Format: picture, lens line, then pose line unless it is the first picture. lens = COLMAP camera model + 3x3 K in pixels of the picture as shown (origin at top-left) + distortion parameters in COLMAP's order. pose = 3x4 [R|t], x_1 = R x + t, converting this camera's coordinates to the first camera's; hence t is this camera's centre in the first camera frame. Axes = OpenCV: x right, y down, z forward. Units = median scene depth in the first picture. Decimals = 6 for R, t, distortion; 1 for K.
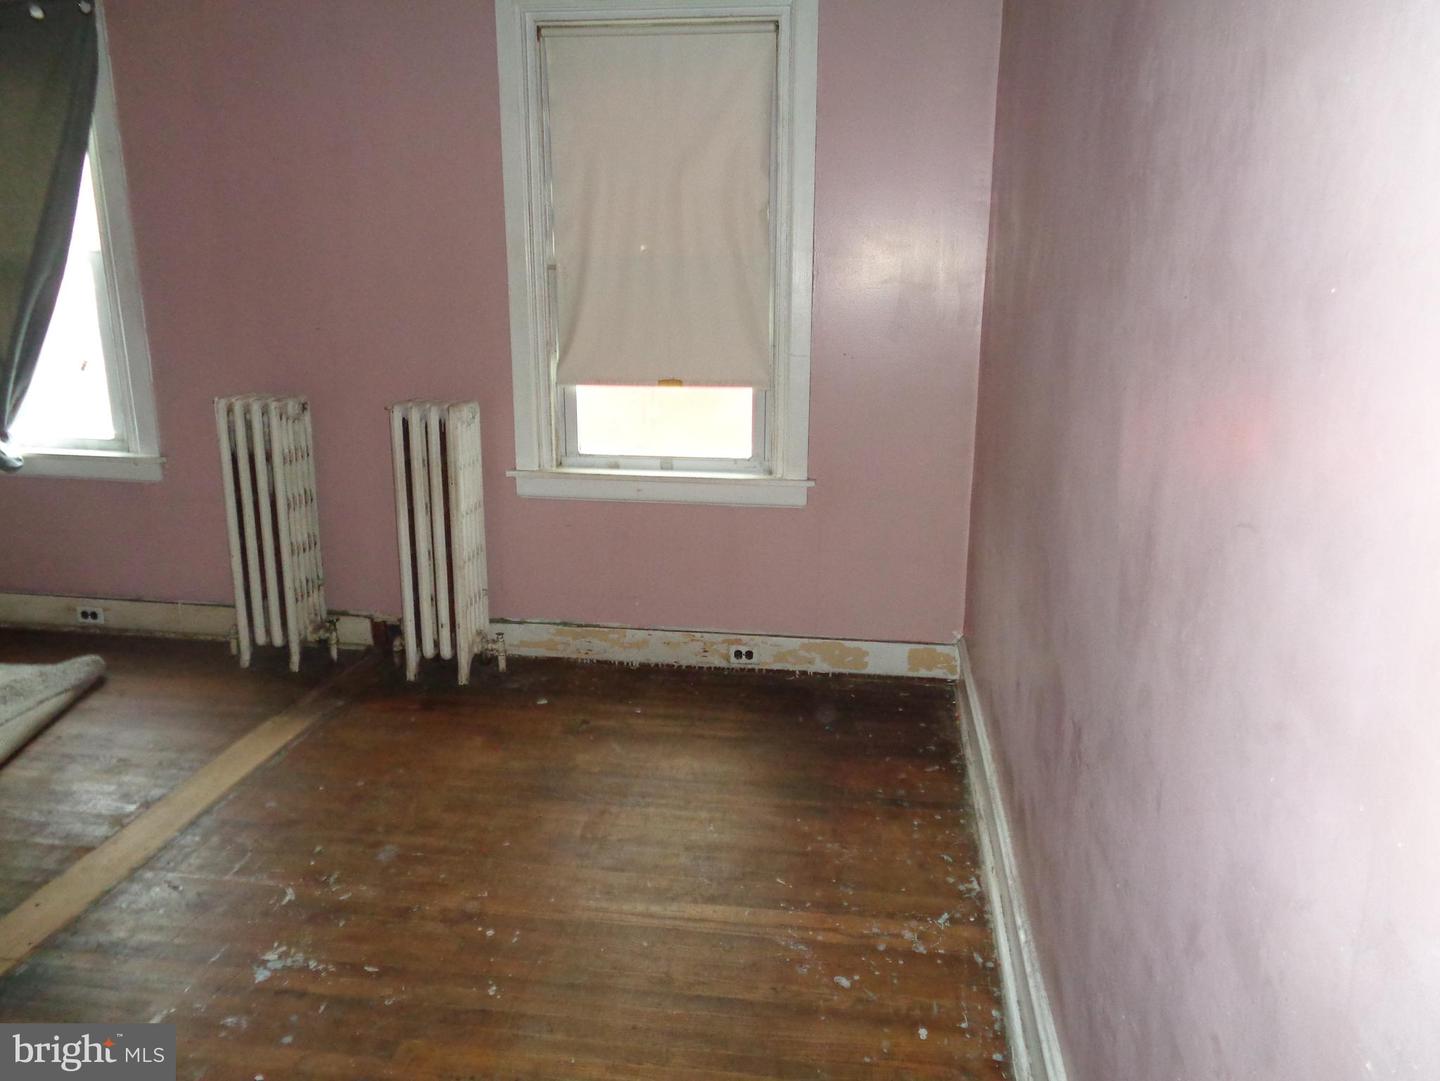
lens RADIAL K [[1068.1, 0, 731.4], [0, 1068.1, 540.2], [0, 0, 1]] dist [0.008999, -0.006517]
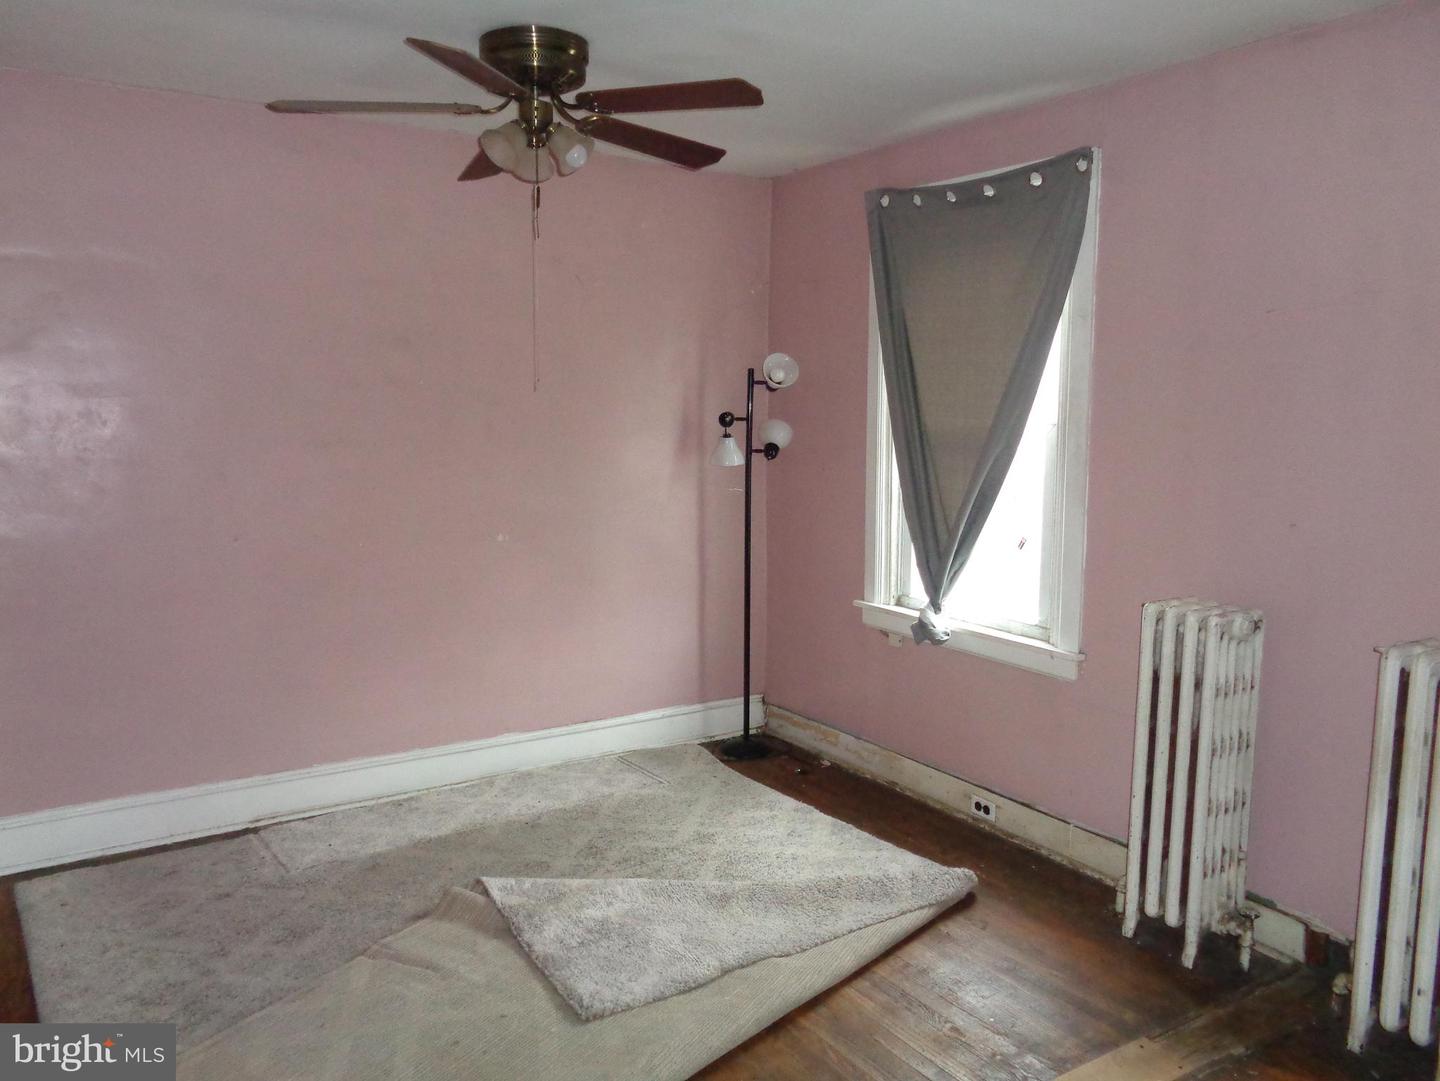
lens RADIAL K [[1068.1, 0, 722.3], [0, 1068.1, 549.7], [0, 0, 1]] dist [0.008999, -0.006517]
pose [[0.647829, 0.090873, -0.756347, -0.075229], [-0.183192, 0.982308, -0.038887, -0.076969], [0.739431, 0.163749, 0.653014, 0.213686]]
